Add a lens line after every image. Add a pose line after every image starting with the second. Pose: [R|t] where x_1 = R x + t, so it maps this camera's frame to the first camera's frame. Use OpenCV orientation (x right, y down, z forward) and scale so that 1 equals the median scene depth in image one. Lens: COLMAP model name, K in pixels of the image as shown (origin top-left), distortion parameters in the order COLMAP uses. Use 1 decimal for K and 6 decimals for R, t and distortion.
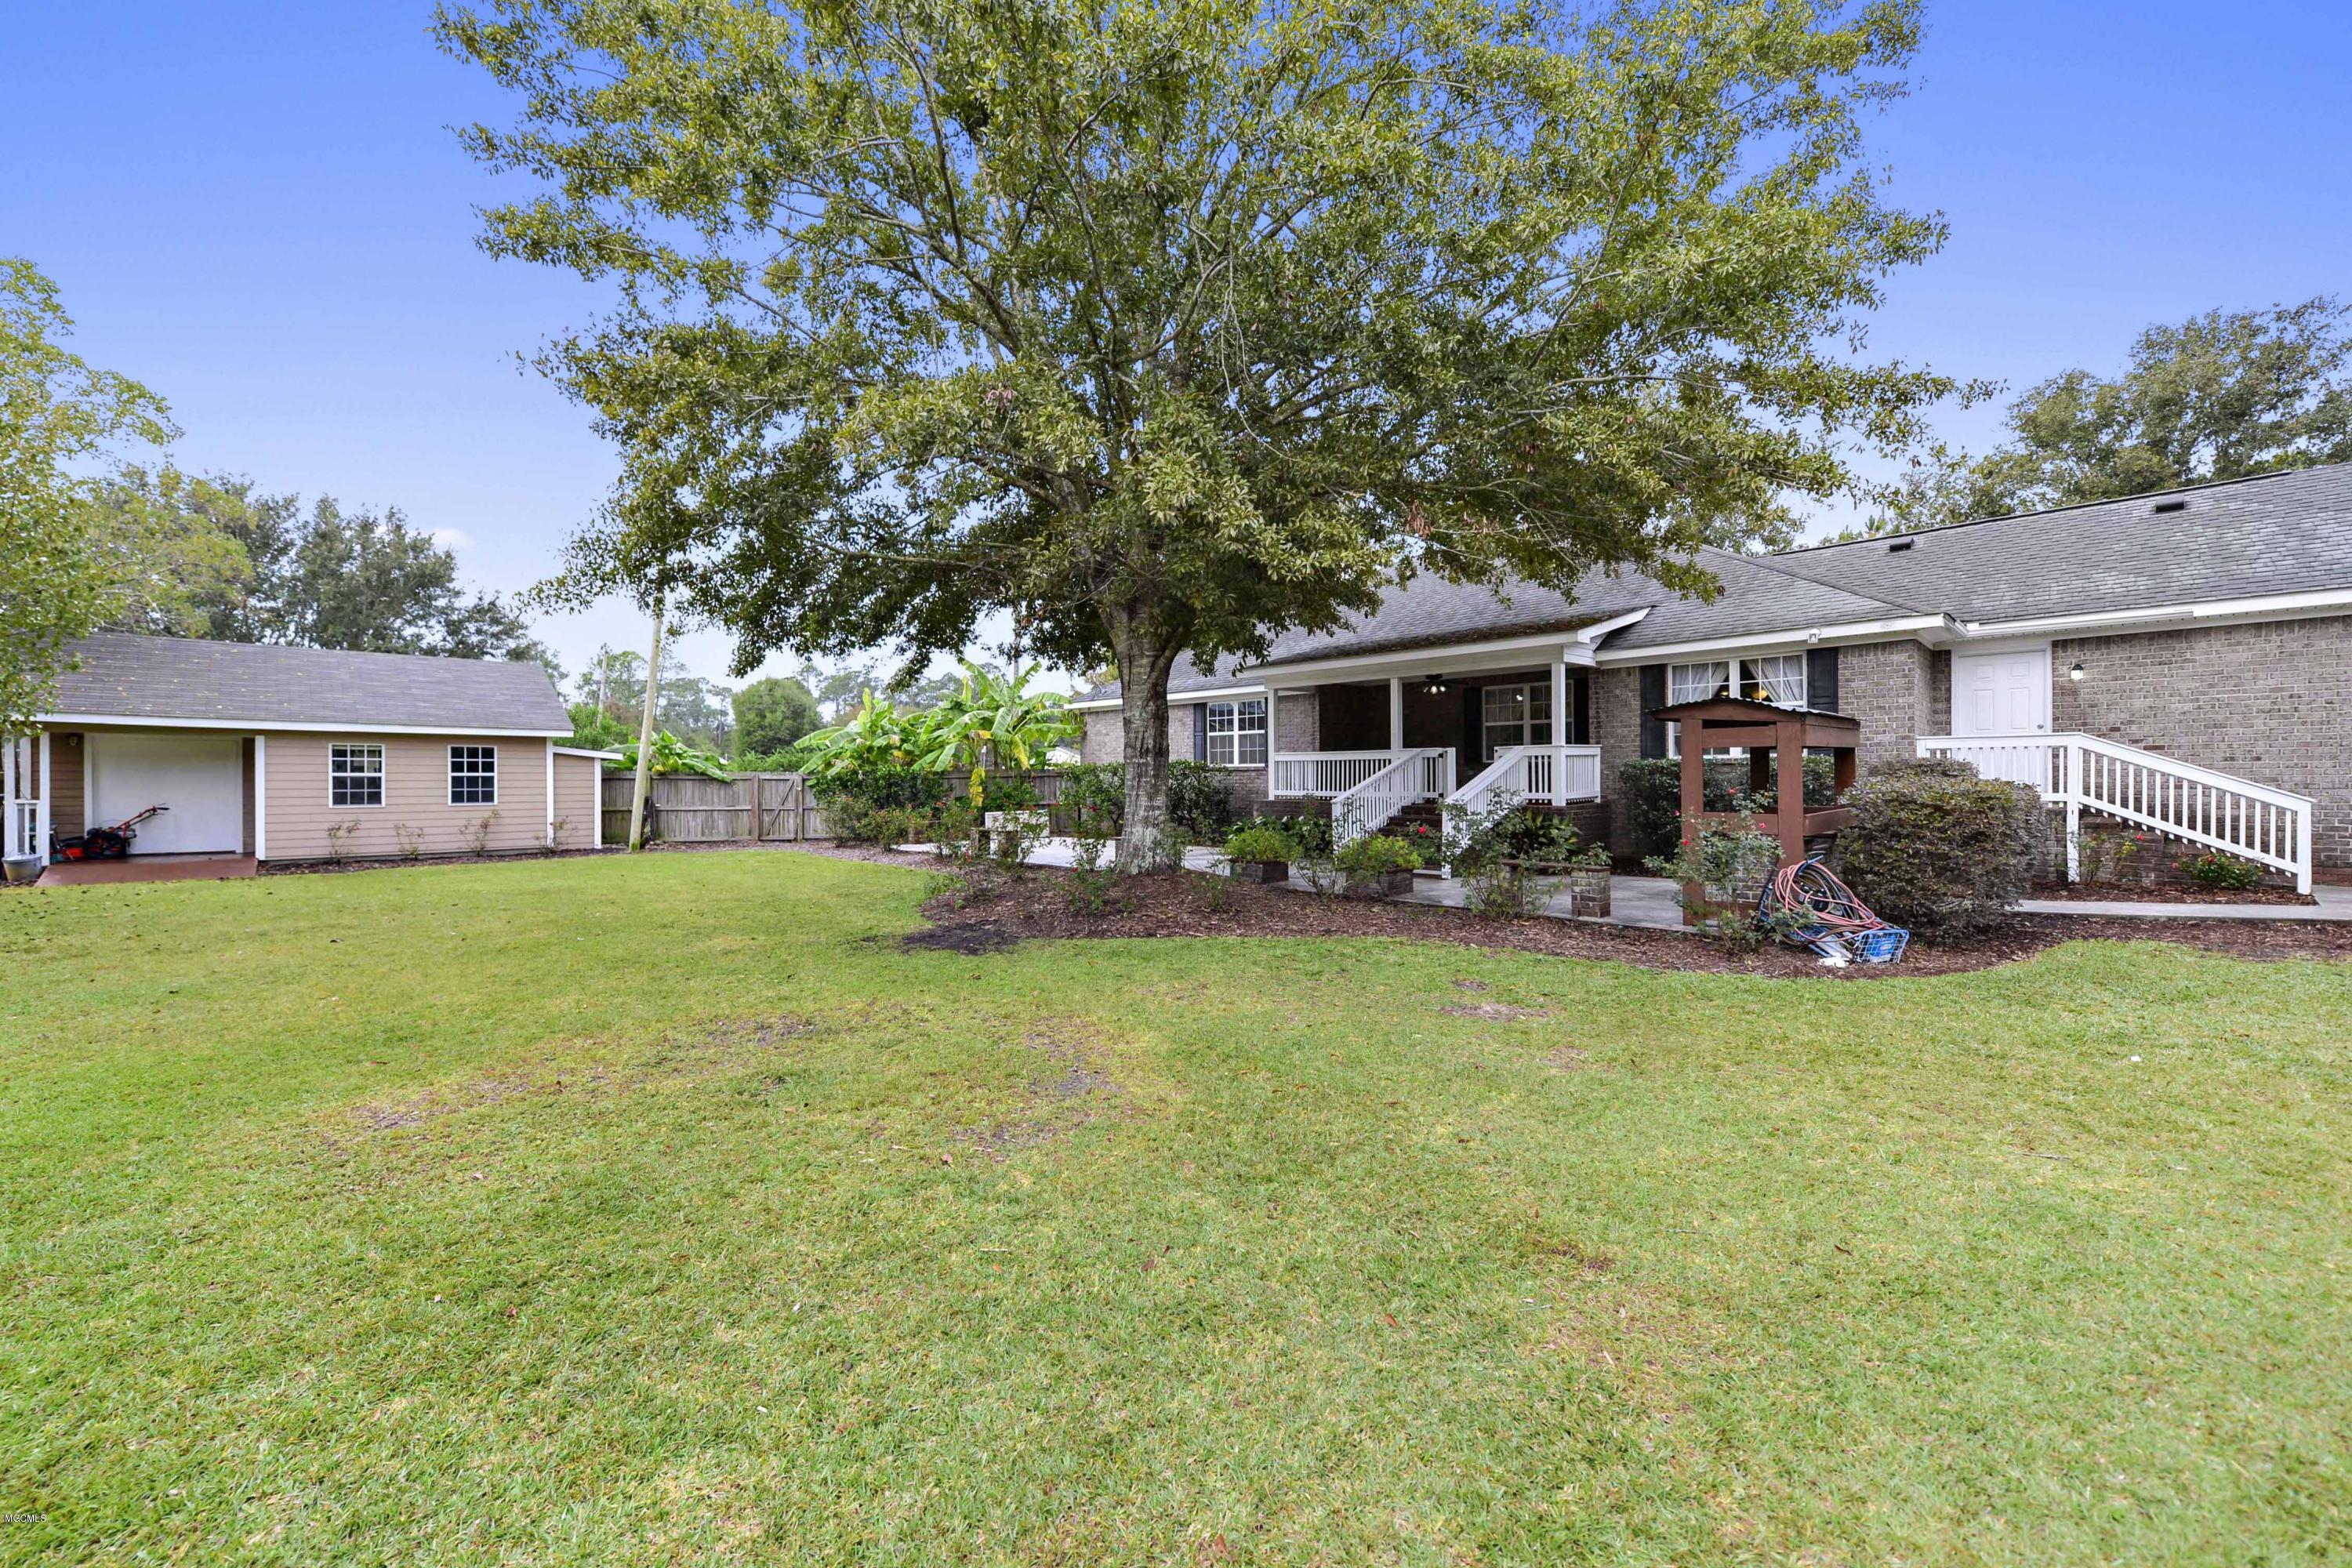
lens RADIAL K [[967.3, 0, 1174.8], [0, 967.3, 778.5], [0, 0, 1]] dist [0.000411, -0.000091]
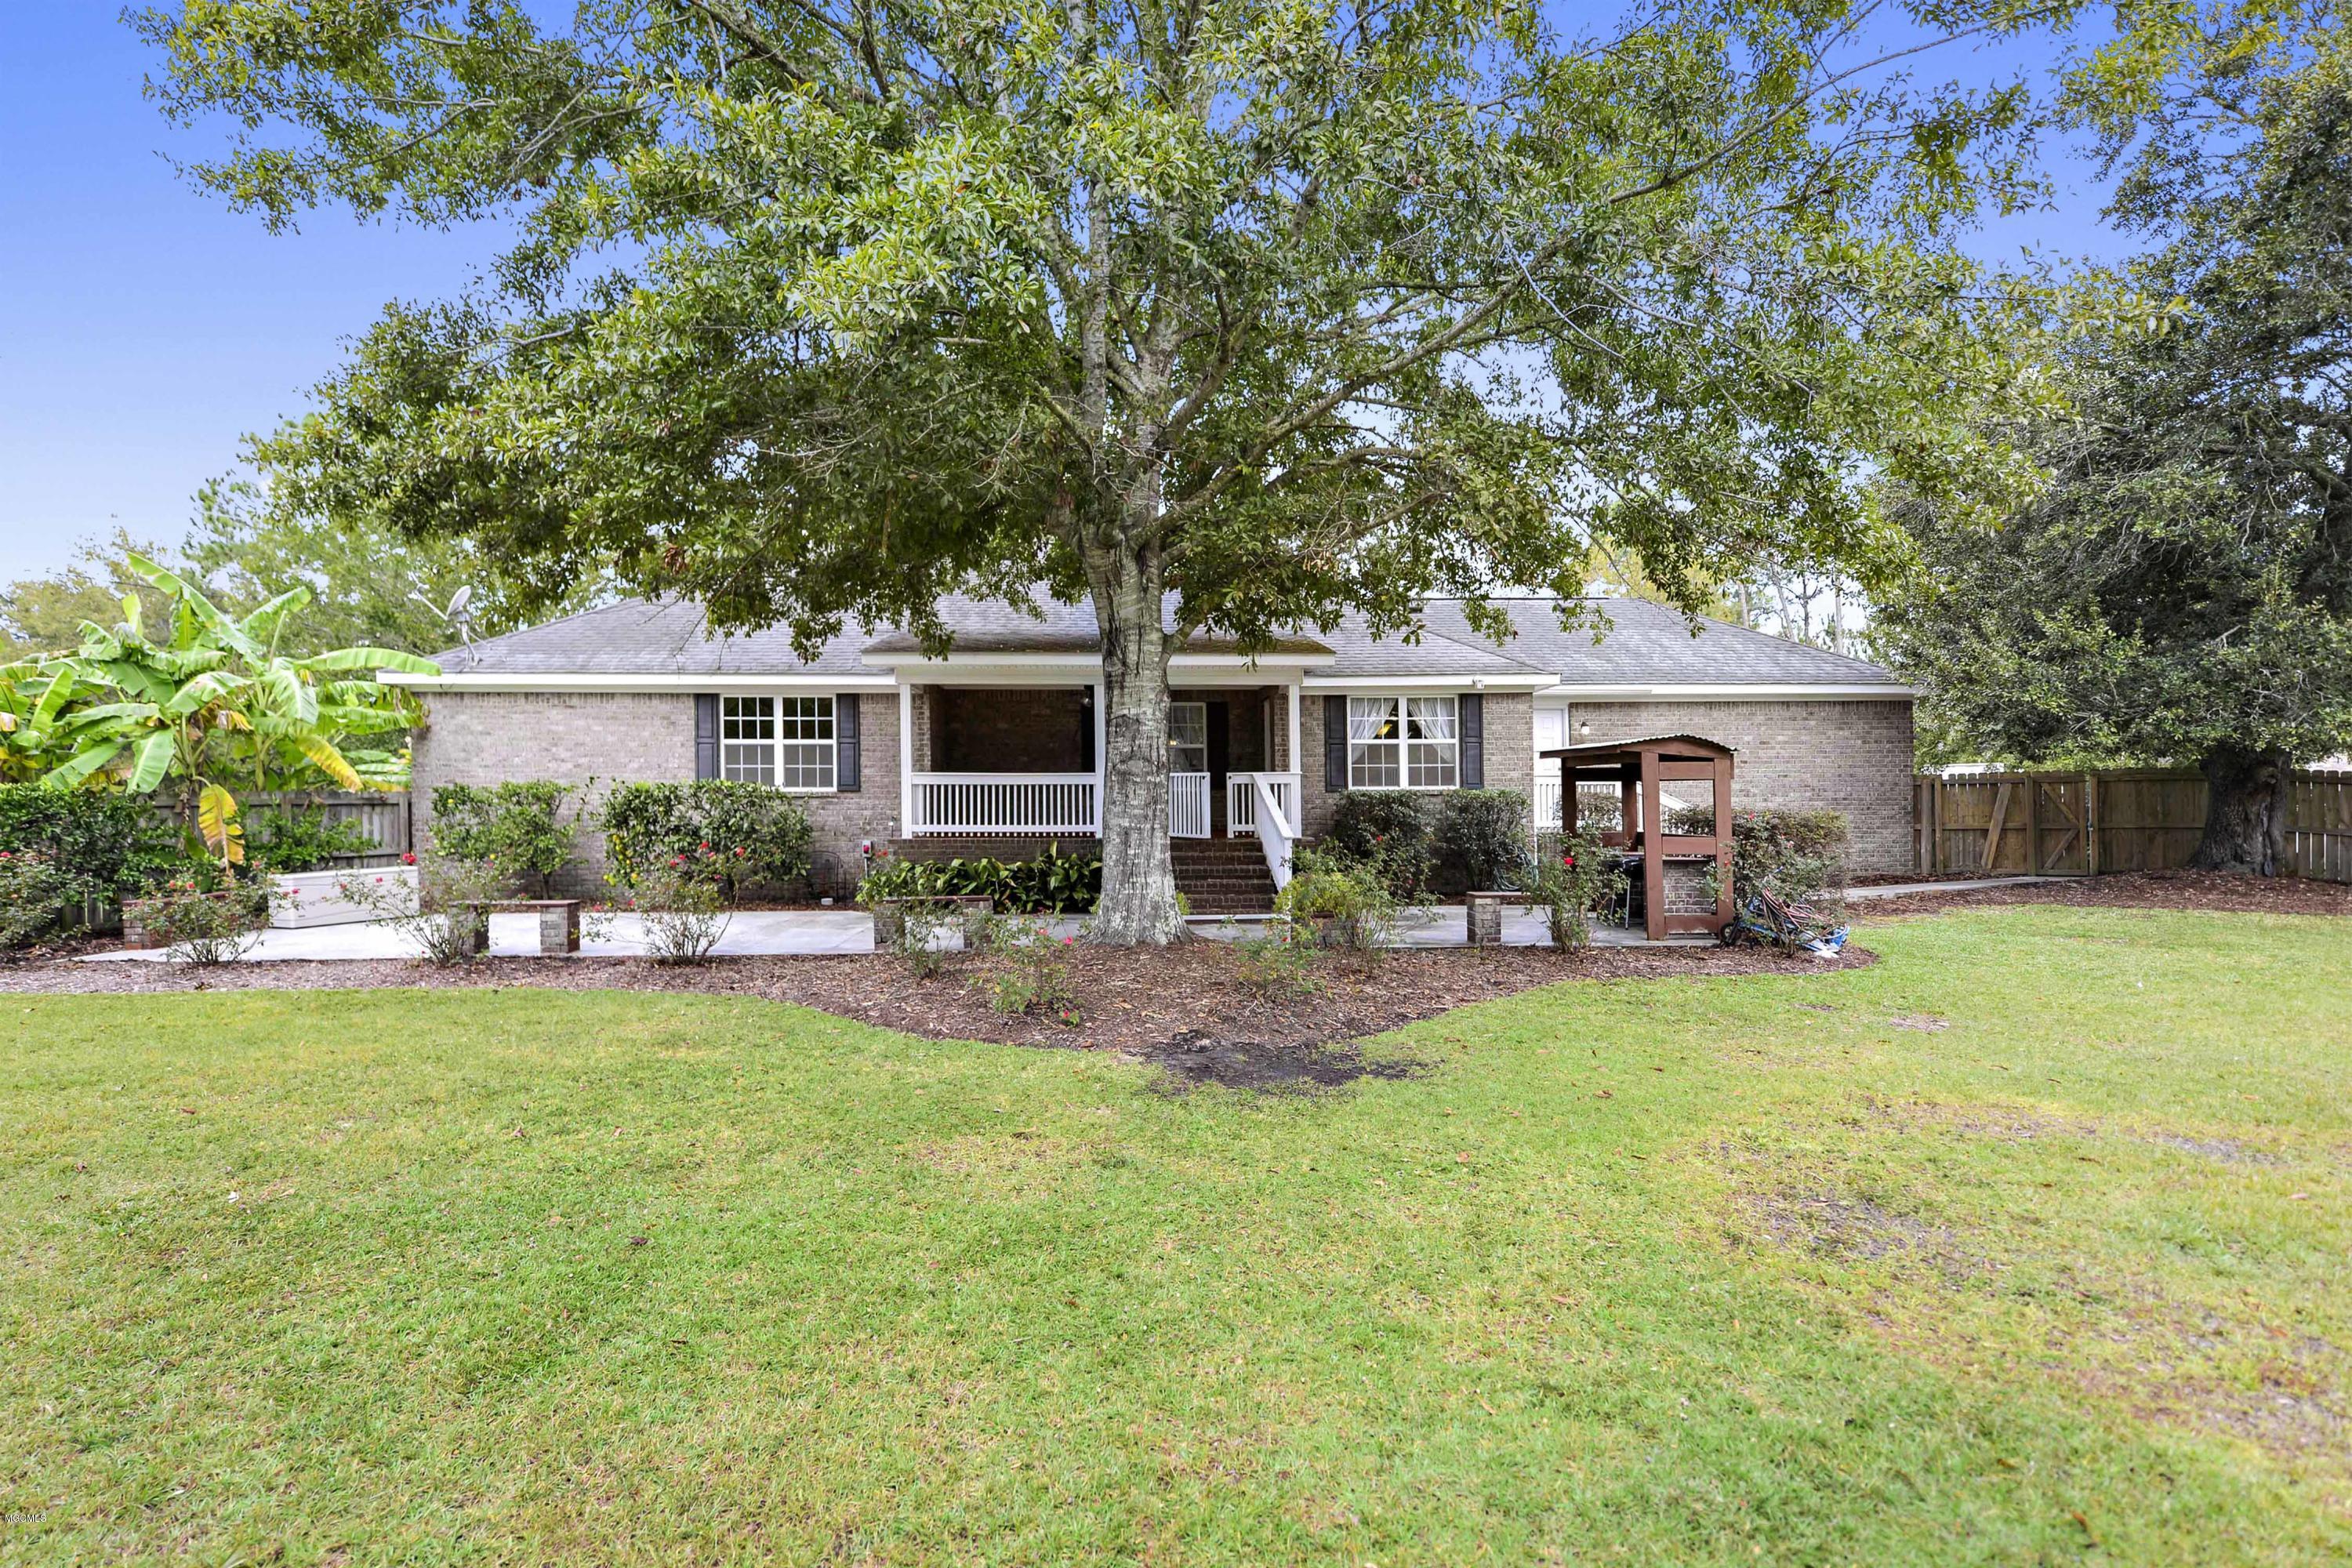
lens RADIAL K [[1141.9, 0, 1176.0], [0, 1141.9, 793.1], [0, 0, 1]] dist [0.001310, 0.000183]
pose [[0.614345, 0.011675, 0.788951, -0.555042], [0.002818, 0.999852, -0.016990, 0.004431], [-0.789033, 0.012661, 0.614221, 0.404280]]
